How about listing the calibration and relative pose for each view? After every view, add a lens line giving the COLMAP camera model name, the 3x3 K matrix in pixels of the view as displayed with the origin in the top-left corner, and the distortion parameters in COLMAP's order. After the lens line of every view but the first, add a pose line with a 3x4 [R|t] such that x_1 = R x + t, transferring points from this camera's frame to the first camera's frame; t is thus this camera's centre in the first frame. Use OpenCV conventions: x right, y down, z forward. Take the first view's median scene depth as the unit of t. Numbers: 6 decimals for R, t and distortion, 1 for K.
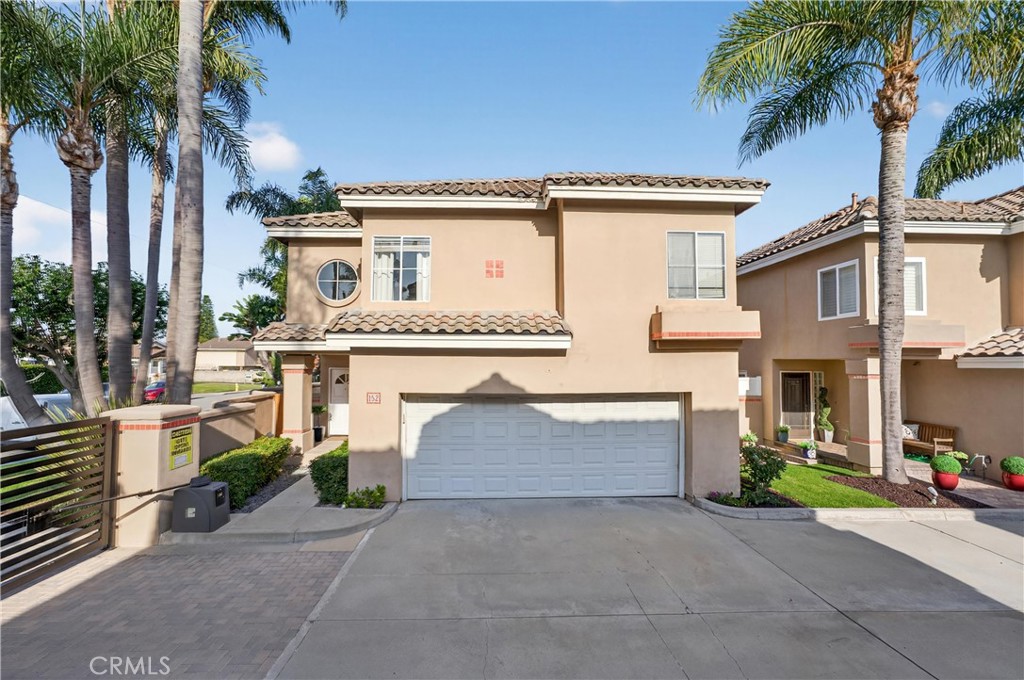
lens RADIAL K [[439.0, 0, 517.9], [0, 439.0, 348.8], [0, 0, 1]] dist [-0.038035, 0.026603]
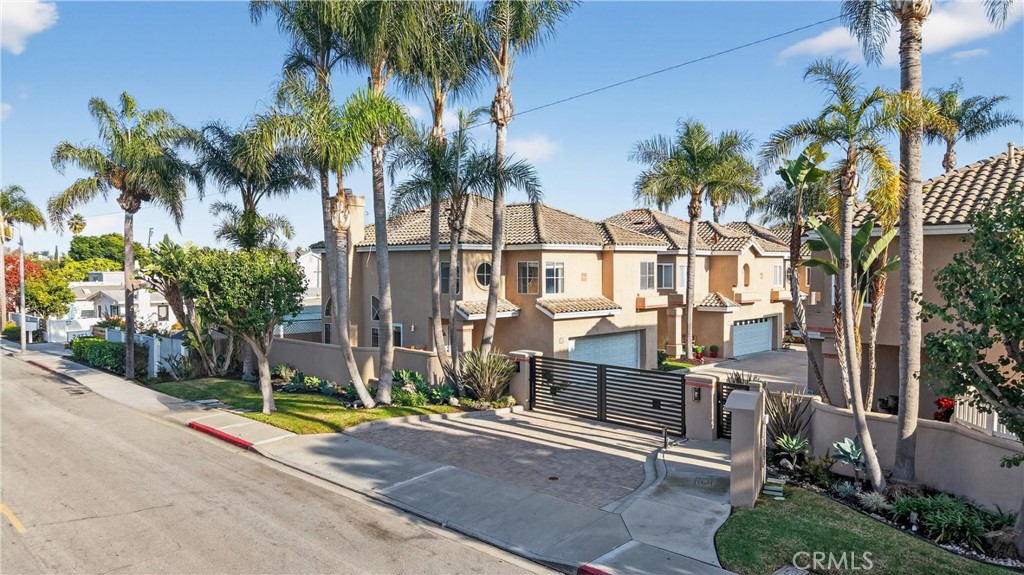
lens RADIAL K [[792.4, 0, 512.0], [0, 792.4, 287.5], [0, 0, 1]] dist [0.006458, 0.000577]
pose [[0.716553, -0.029976, 0.696888, -3.153936], [-0.014188, 0.998243, 0.057528, -0.365907], [-0.697388, -0.051110, 0.714869, -1.592588]]
